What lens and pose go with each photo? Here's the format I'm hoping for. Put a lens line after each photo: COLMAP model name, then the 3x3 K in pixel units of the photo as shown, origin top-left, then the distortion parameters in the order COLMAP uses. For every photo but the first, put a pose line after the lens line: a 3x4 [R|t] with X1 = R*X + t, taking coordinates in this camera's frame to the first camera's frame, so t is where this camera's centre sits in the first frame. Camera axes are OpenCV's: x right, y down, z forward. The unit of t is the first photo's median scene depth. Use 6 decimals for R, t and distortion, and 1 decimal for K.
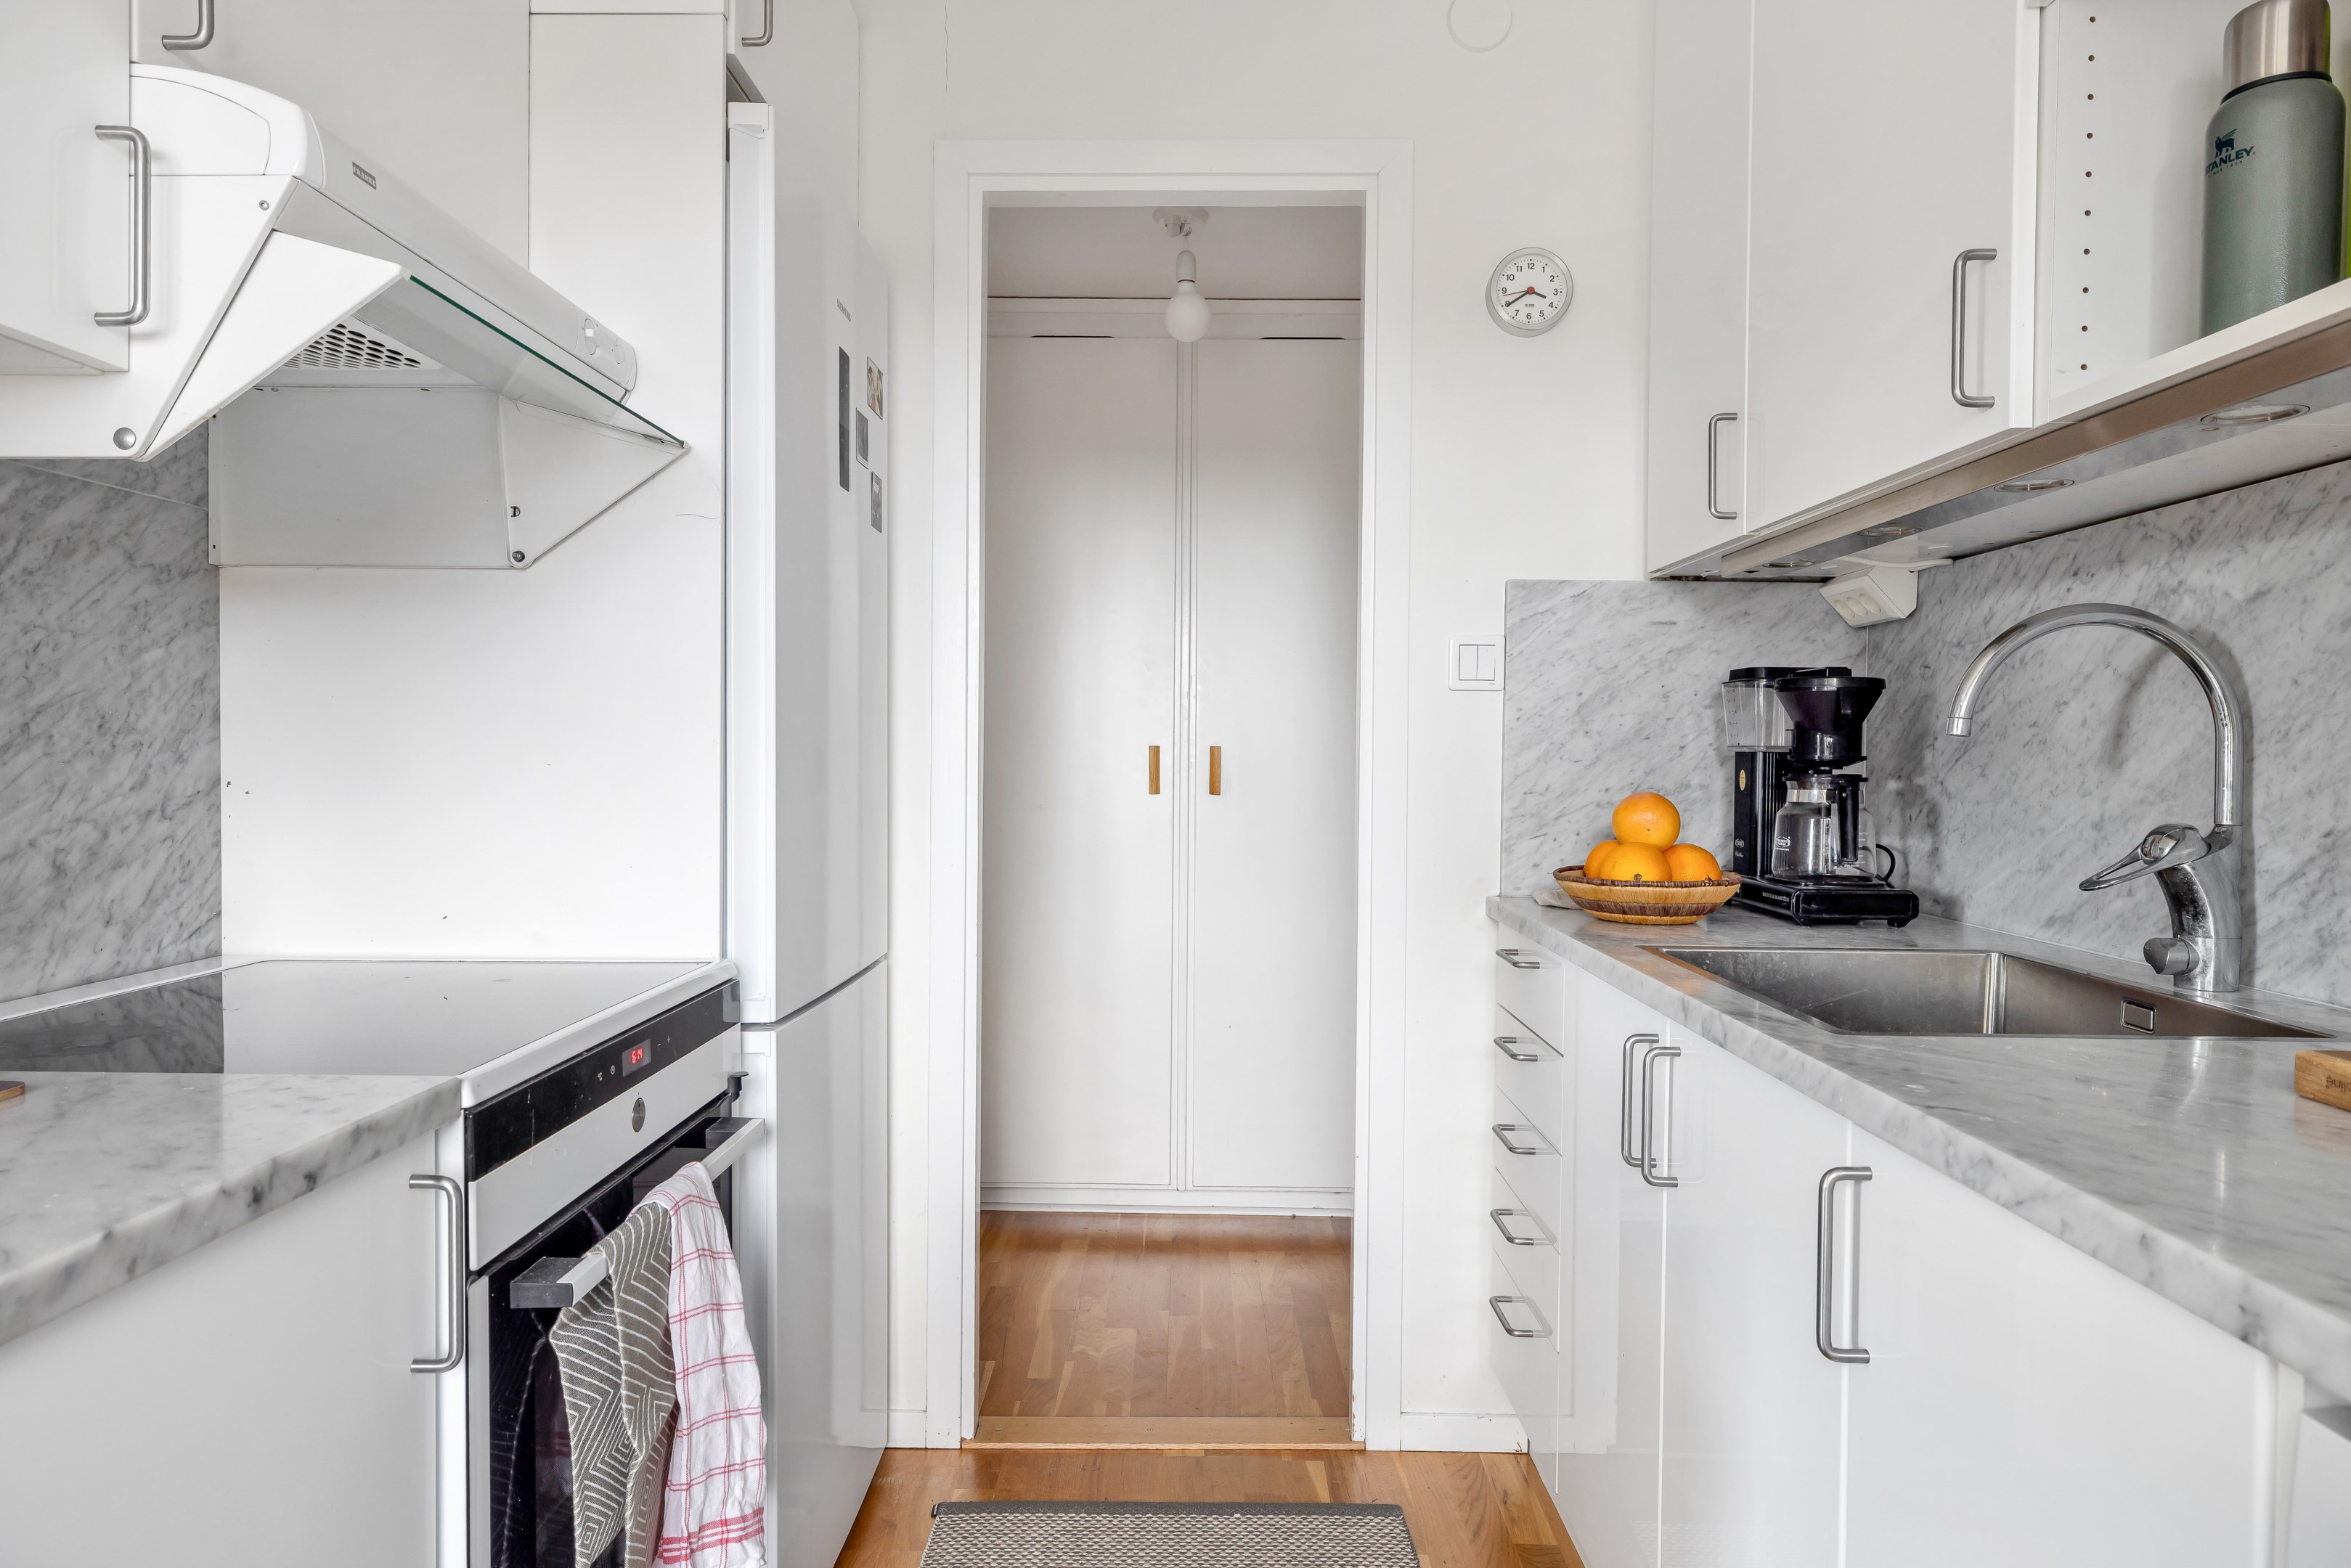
lens RADIAL K [[1417.1, 0, 1175.5], [0, 1417.1, 784.0], [0, 0, 1]] dist [0.002337, 0.000436]
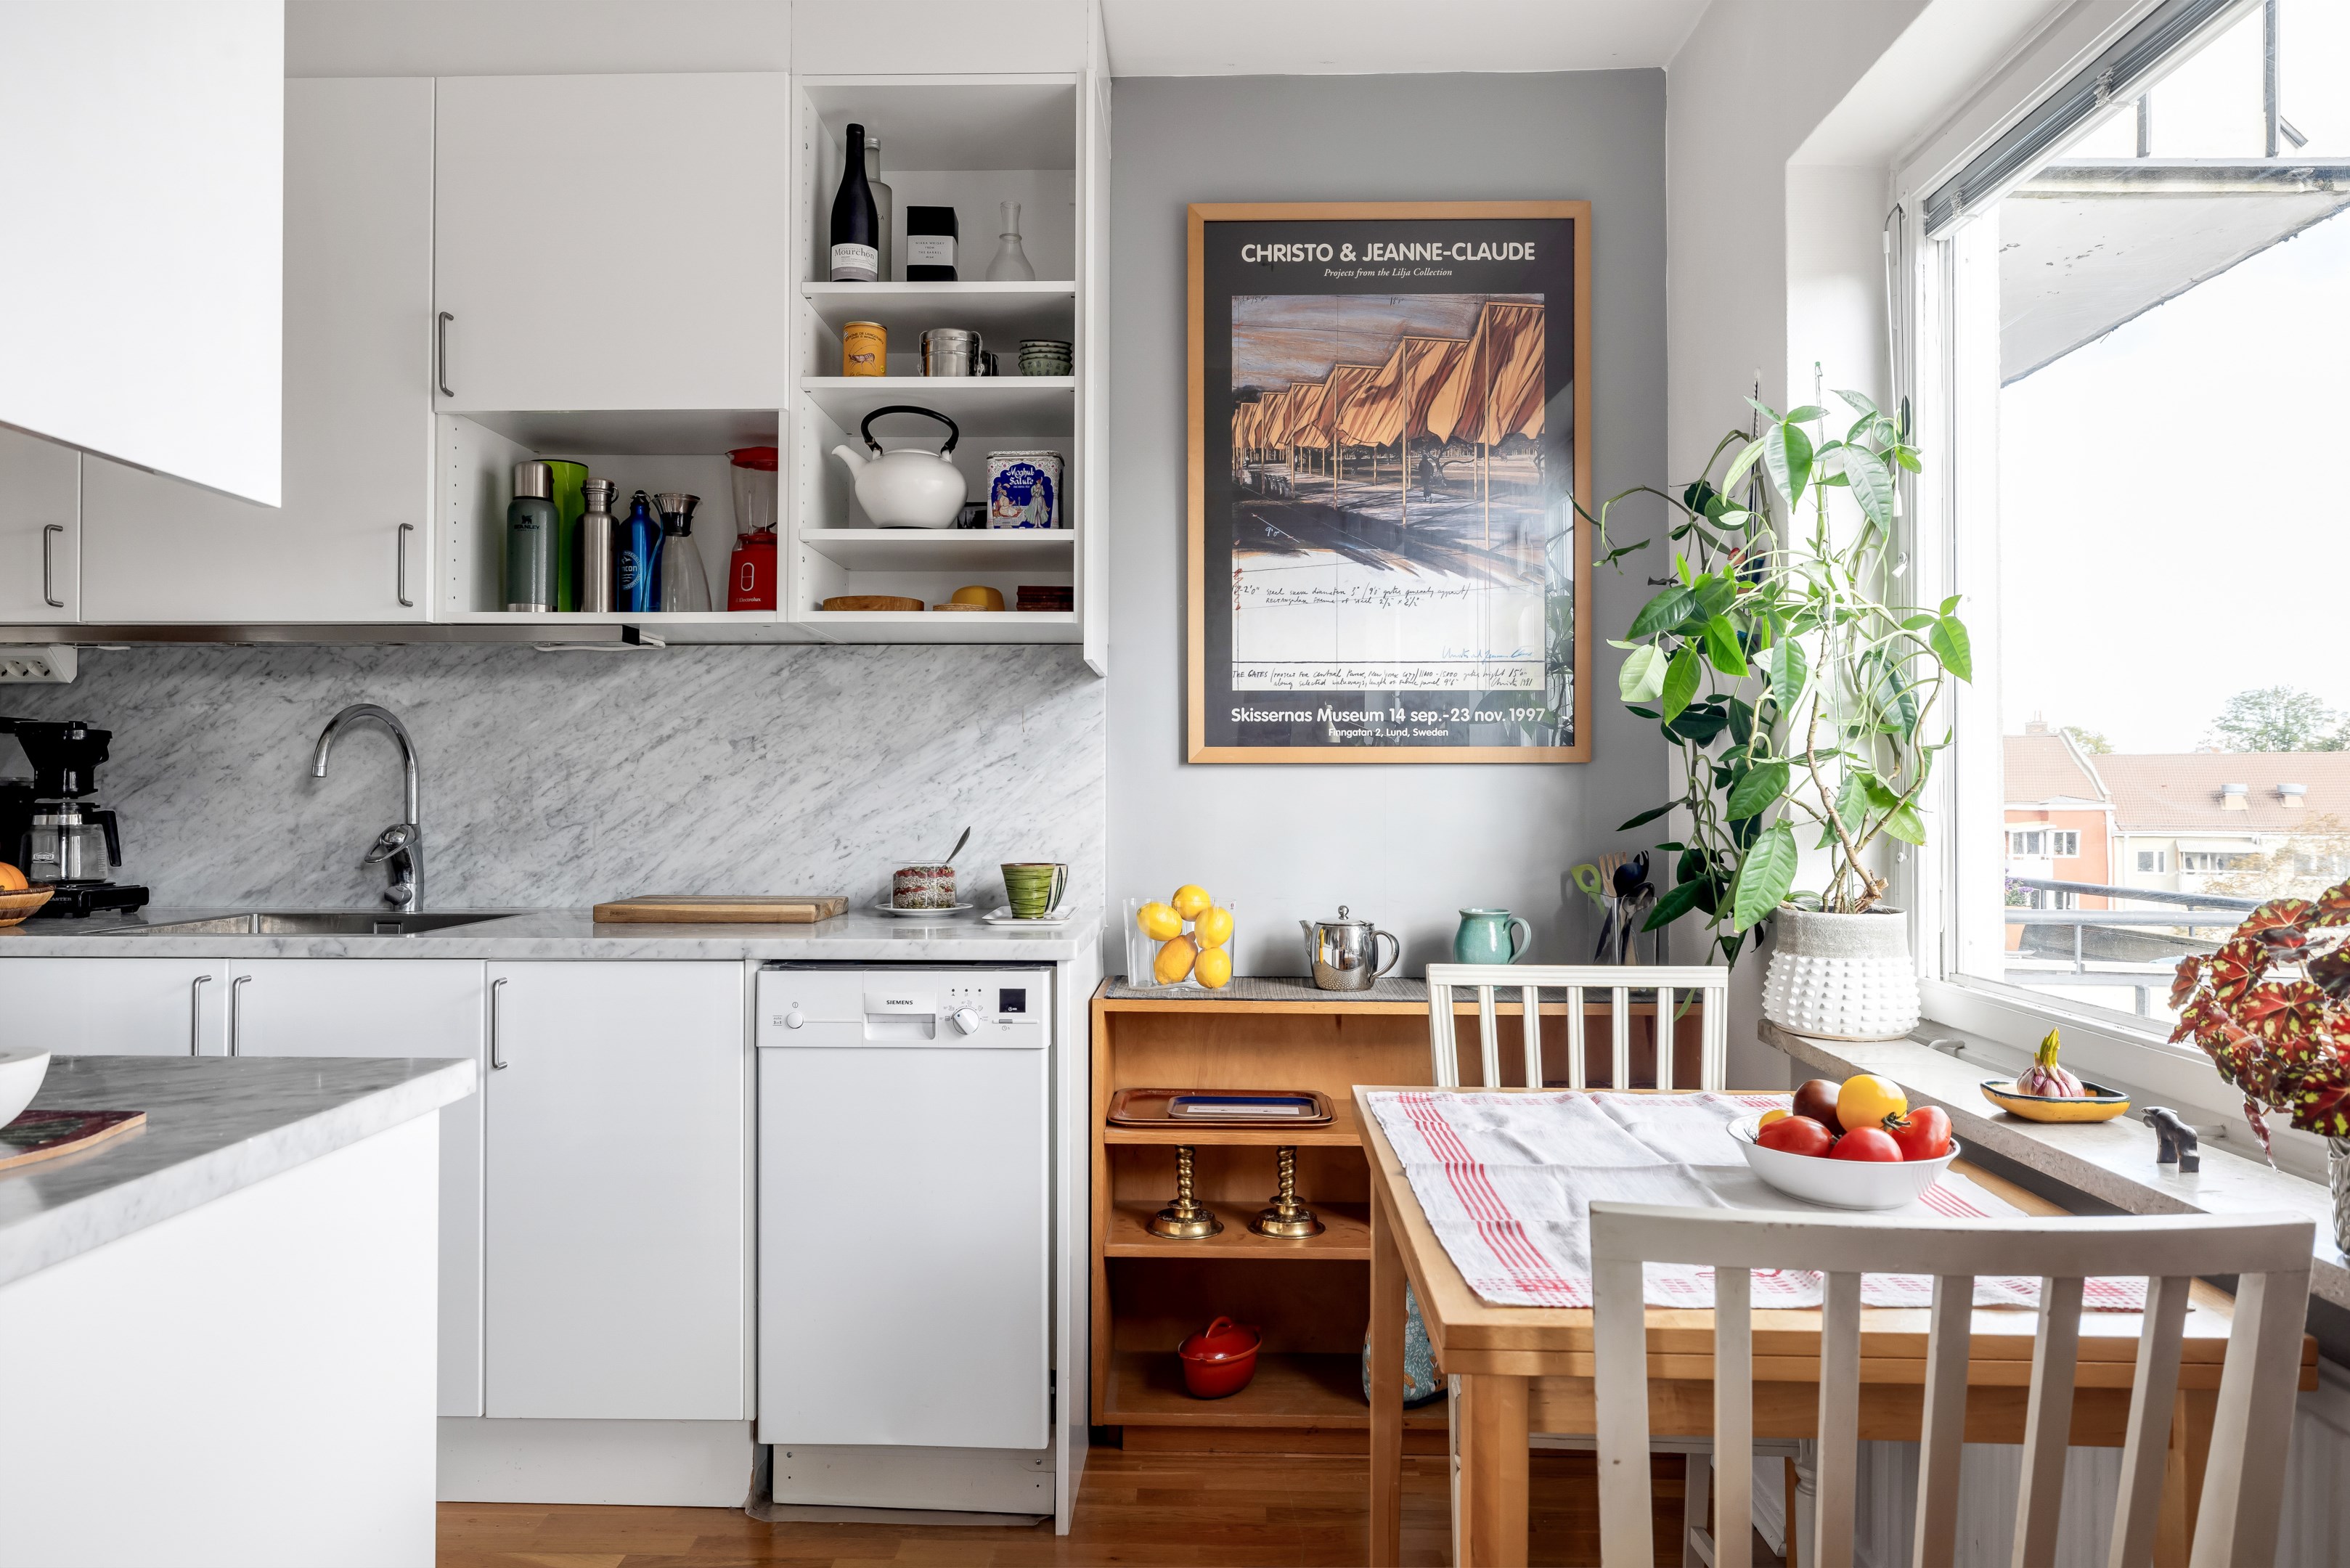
lens RADIAL K [[1418.3, 0, 1175.0], [0, 1418.3, 784.0], [0, 0, 1]] dist [0.005917, 0.000242]
pose [[0.003754, -0.000868, 0.999993, -0.970585], [0.021387, 0.999771, 0.000787, -0.003842], [-0.999764, 0.021384, 0.003771, -0.025475]]
